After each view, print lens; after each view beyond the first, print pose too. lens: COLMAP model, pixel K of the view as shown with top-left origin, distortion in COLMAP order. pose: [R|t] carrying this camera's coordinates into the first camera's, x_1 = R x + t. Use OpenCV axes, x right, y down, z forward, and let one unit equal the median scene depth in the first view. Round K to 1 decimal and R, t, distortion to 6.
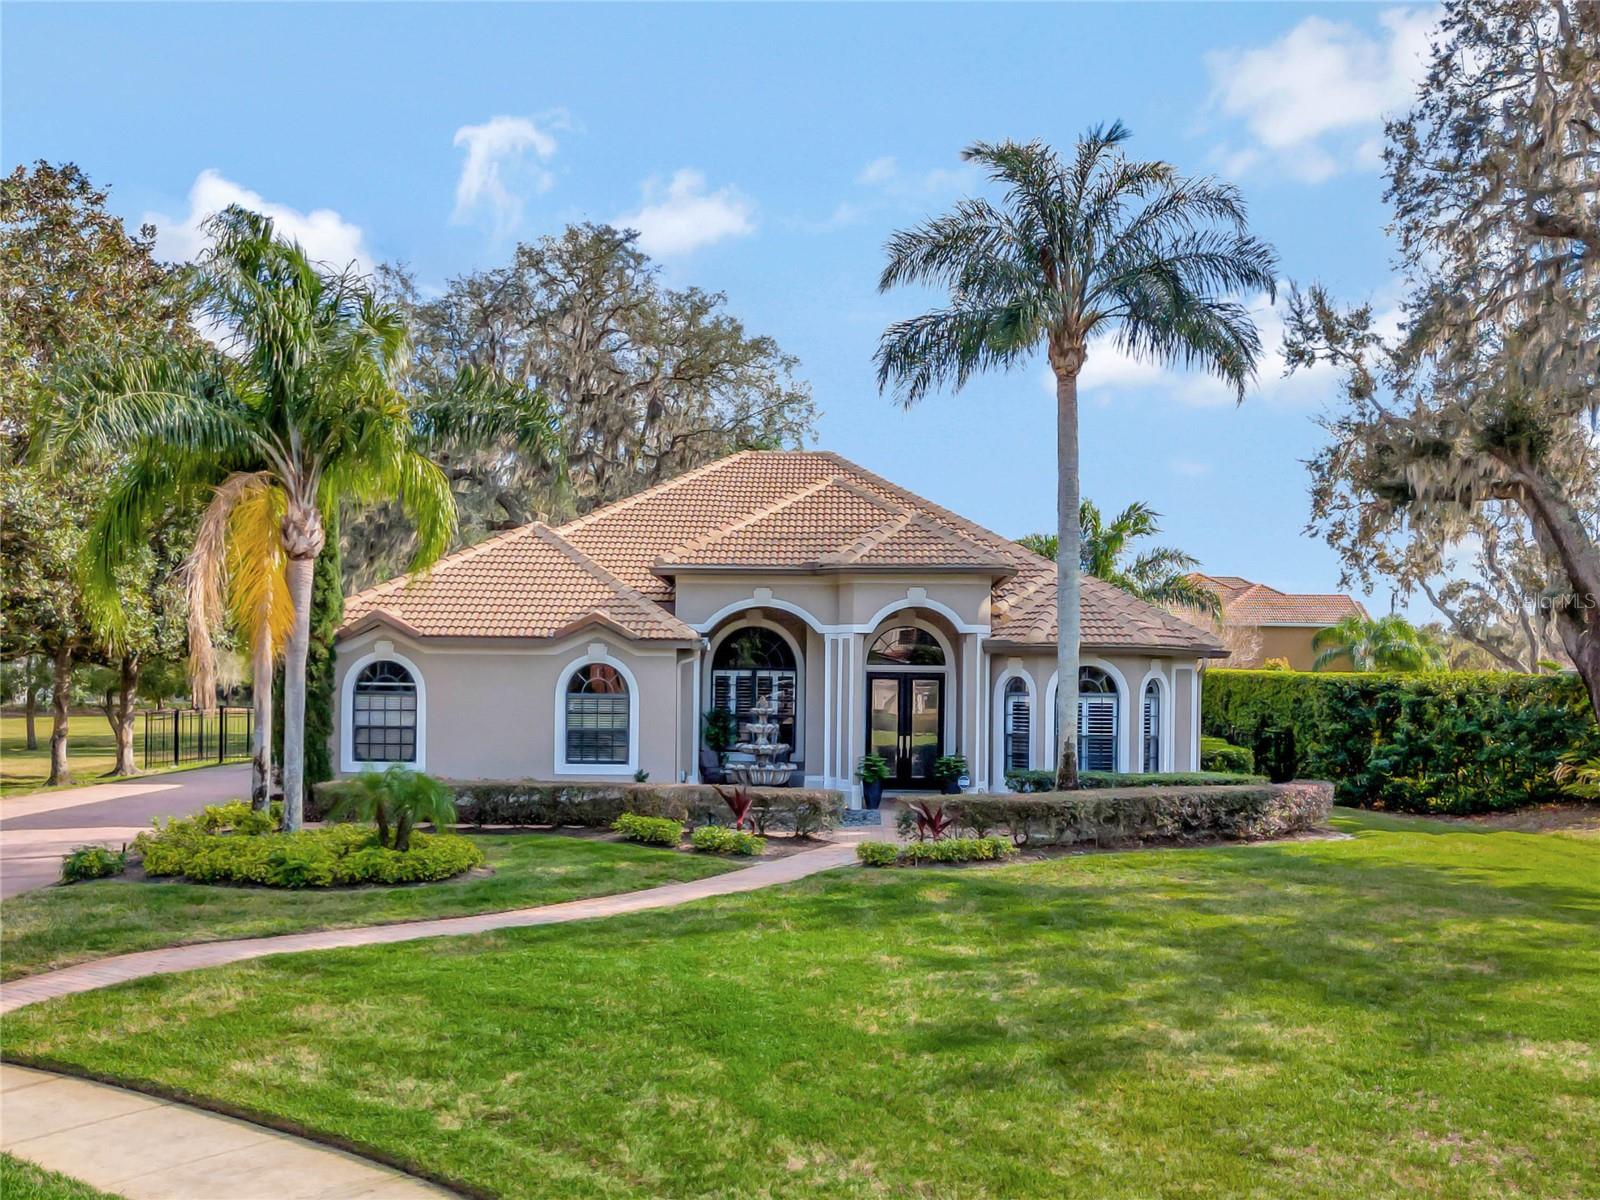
lens RADIAL K [[1406.5, 0, 800.0], [0, 1406.5, 600.0], [0, 0, 1]] dist [0.043712, -0.004296]
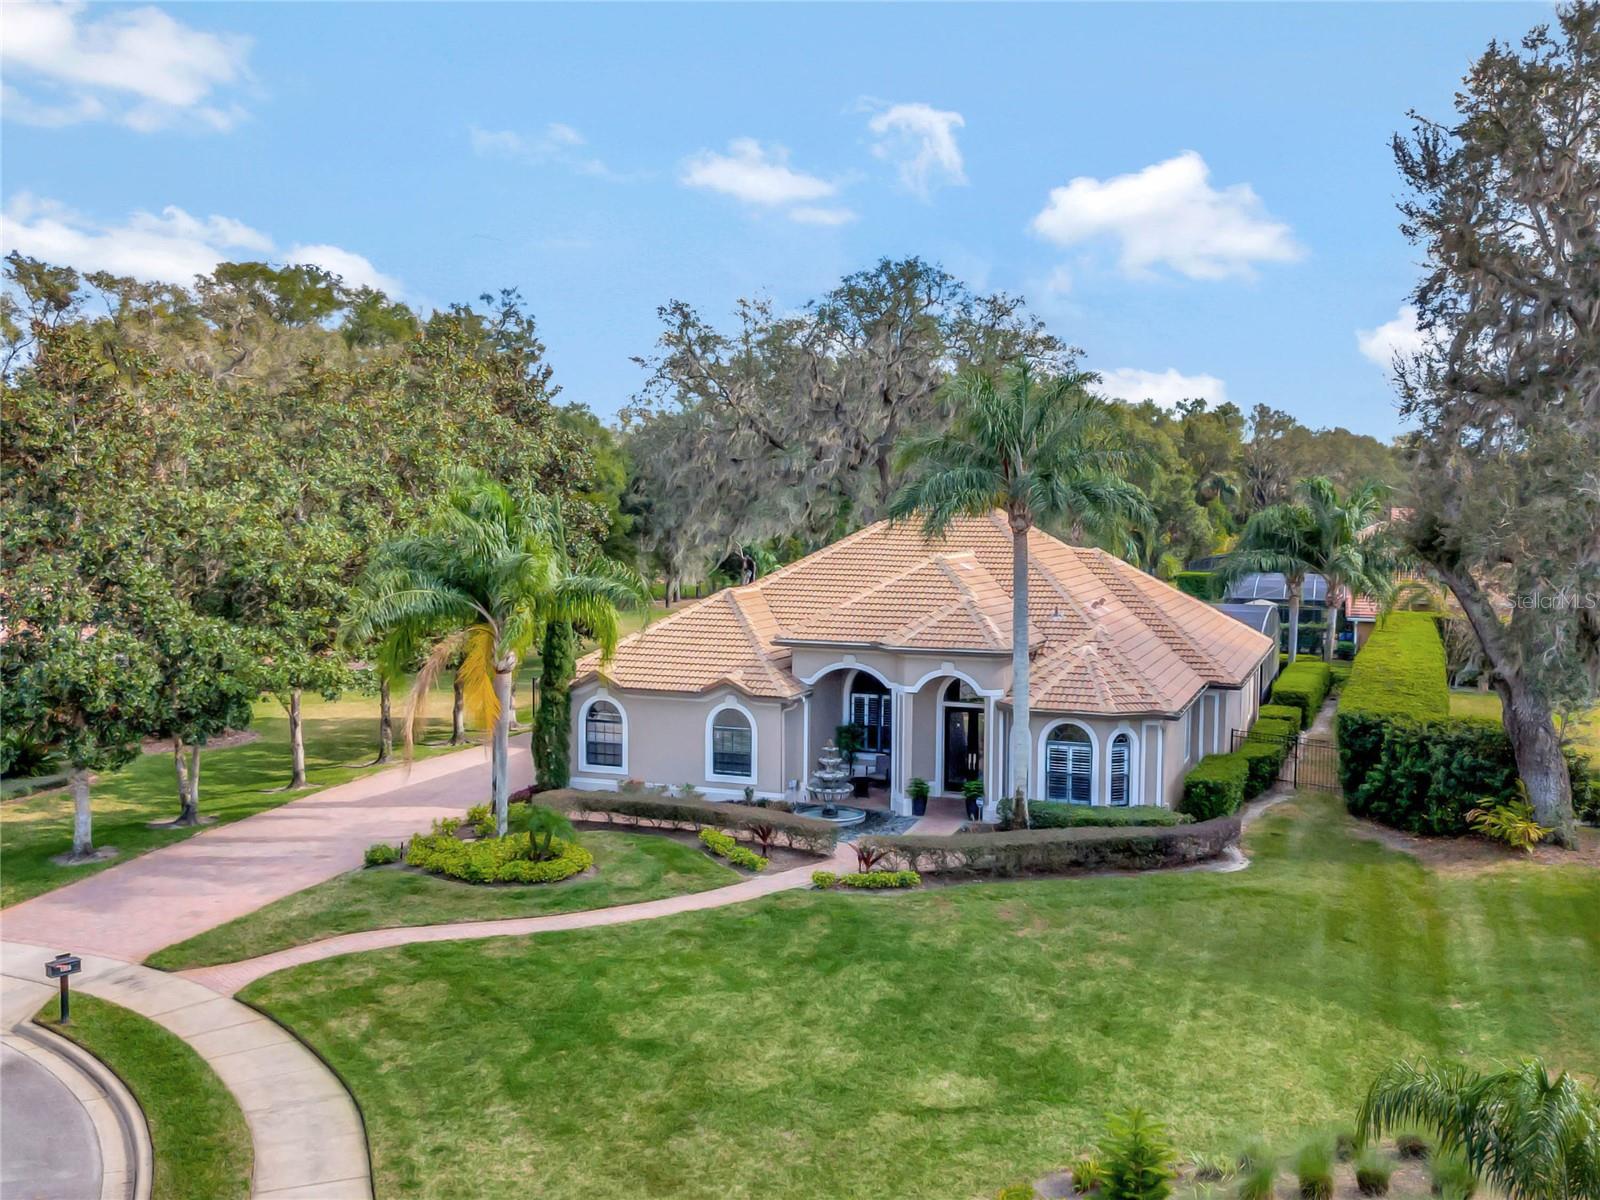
lens RADIAL K [[1174.0, 0, 800.0], [0, 1174.0, 600.0], [0, 0, 1]] dist [0.071978, -0.085896]
pose [[0.964702, 0.010752, -0.263126, 0.253925], [0.003036, 0.998646, 0.051941, -0.135456], [0.263328, -0.050907, 0.963362, -0.173577]]
